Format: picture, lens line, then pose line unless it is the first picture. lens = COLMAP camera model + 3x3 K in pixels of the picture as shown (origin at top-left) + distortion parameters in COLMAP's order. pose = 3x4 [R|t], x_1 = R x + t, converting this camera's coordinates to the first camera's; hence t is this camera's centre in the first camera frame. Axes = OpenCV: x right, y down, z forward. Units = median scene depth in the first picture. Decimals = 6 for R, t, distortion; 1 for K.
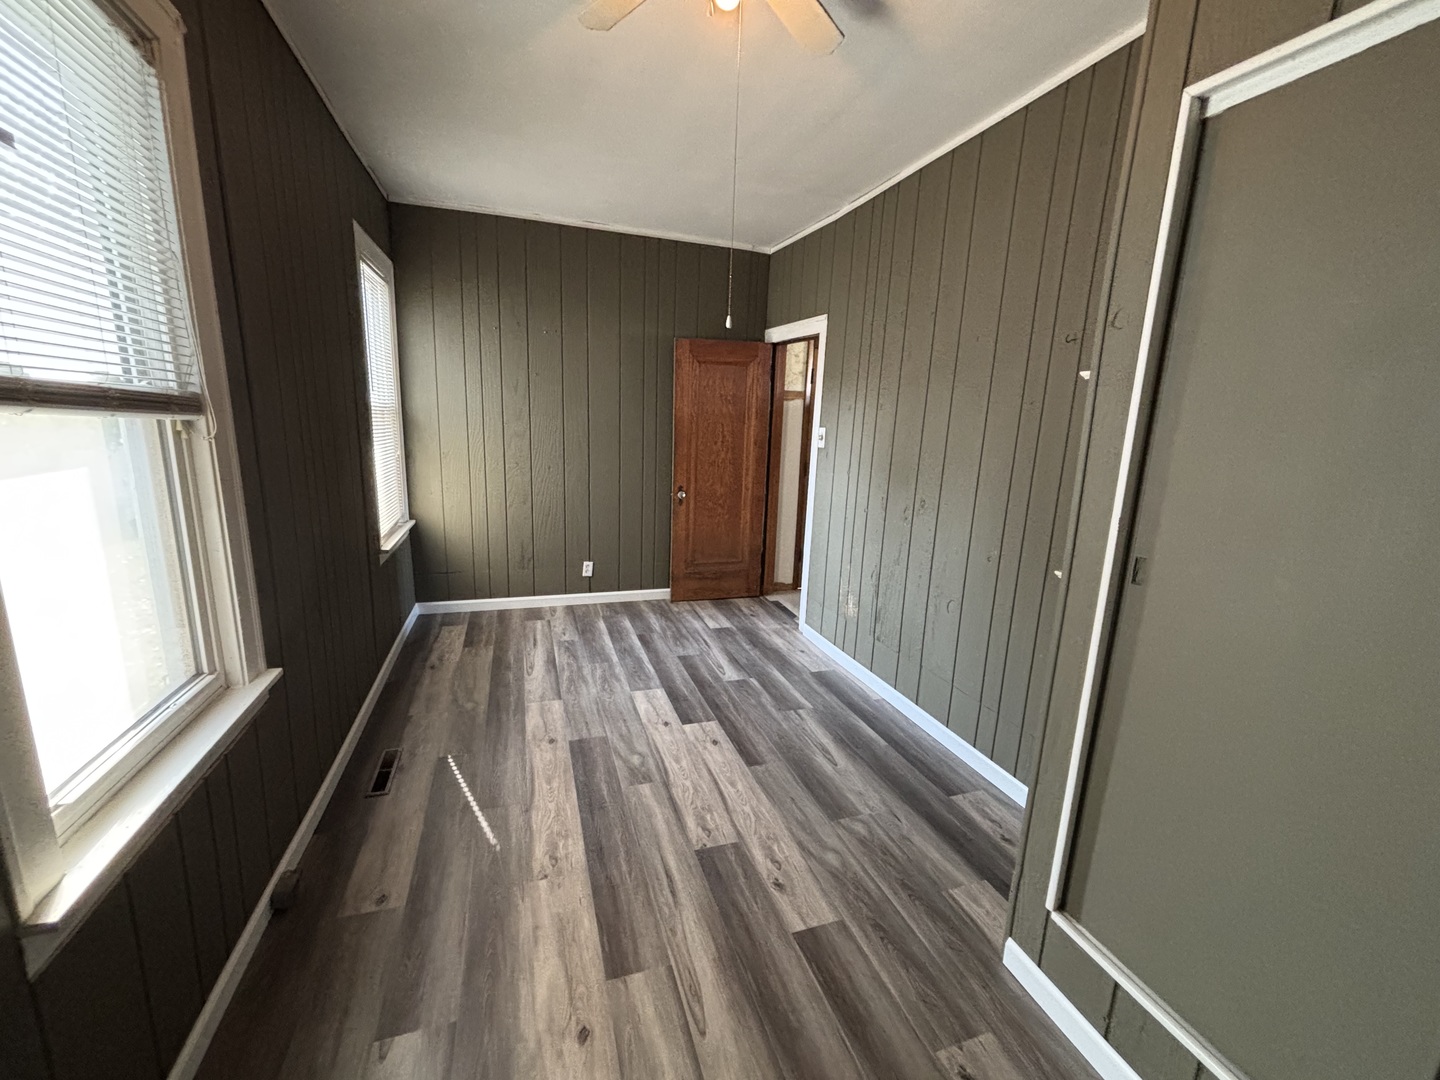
lens RADIAL K [[583.2, 0, 722.2], [0, 583.2, 544.6], [0, 0, 1]] dist [0.003339, -0.000321]
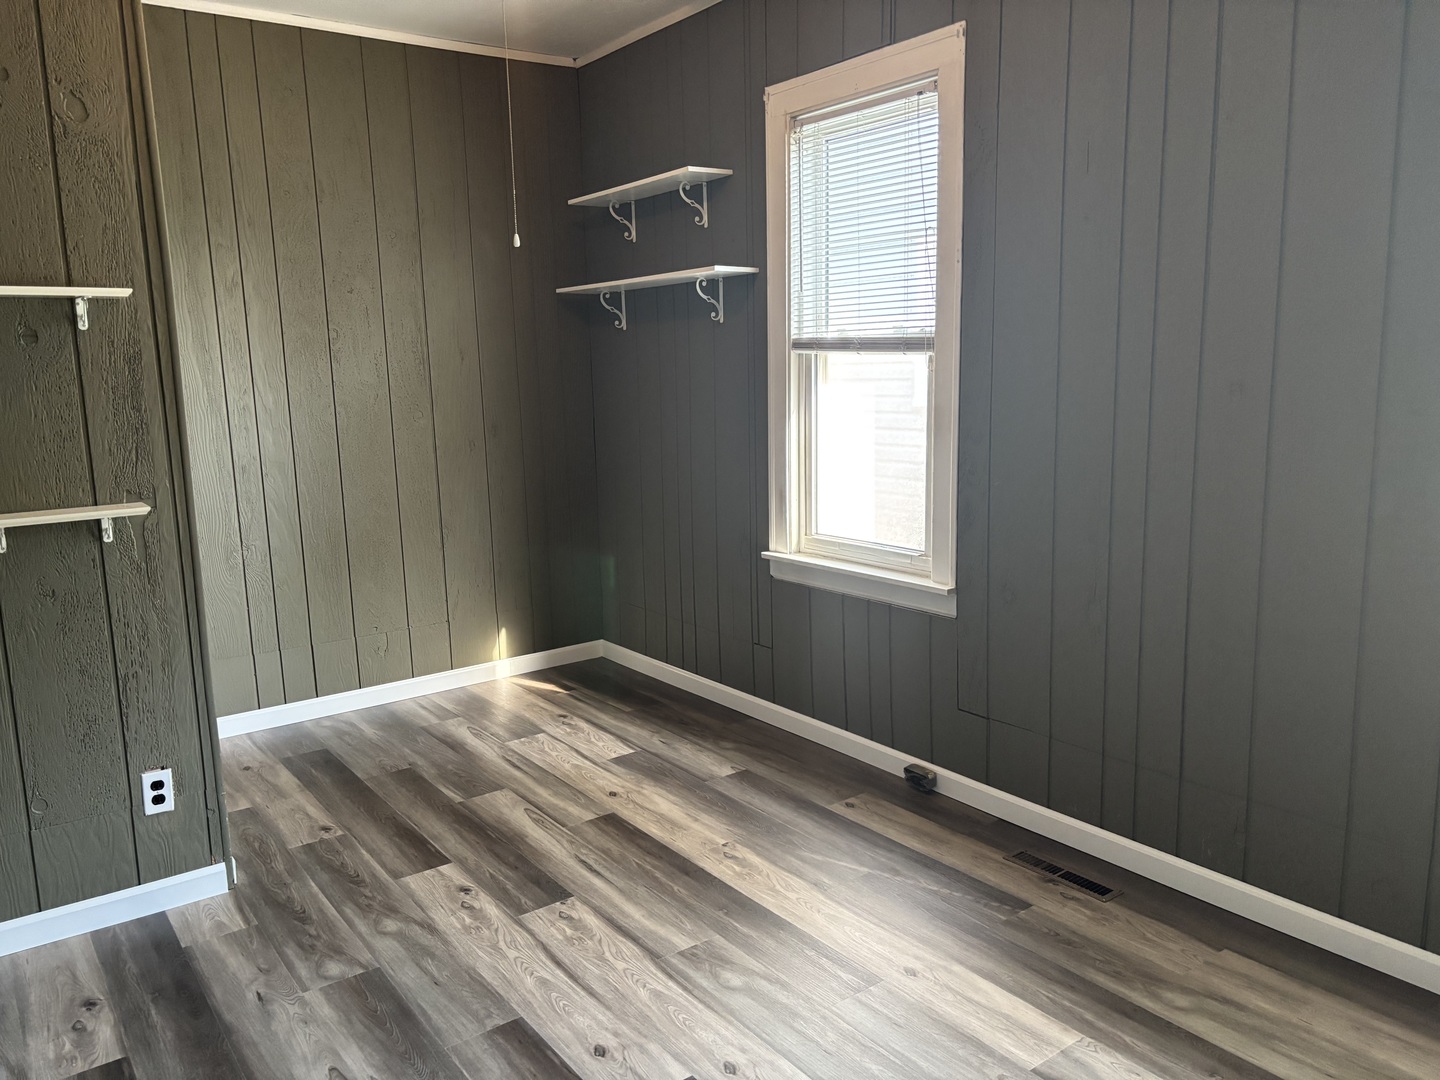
lens RADIAL K [[1085.7, 0, 725.0], [0, 1085.7, 538.3], [0, 0, 1]] dist [-0.000760, -0.002968]
pose [[-0.953724, 0.034240, -0.298727, 0.172923], [-0.075709, 0.934141, 0.348782, -0.432290], [0.290995, 0.355259, -0.888320, 2.120910]]
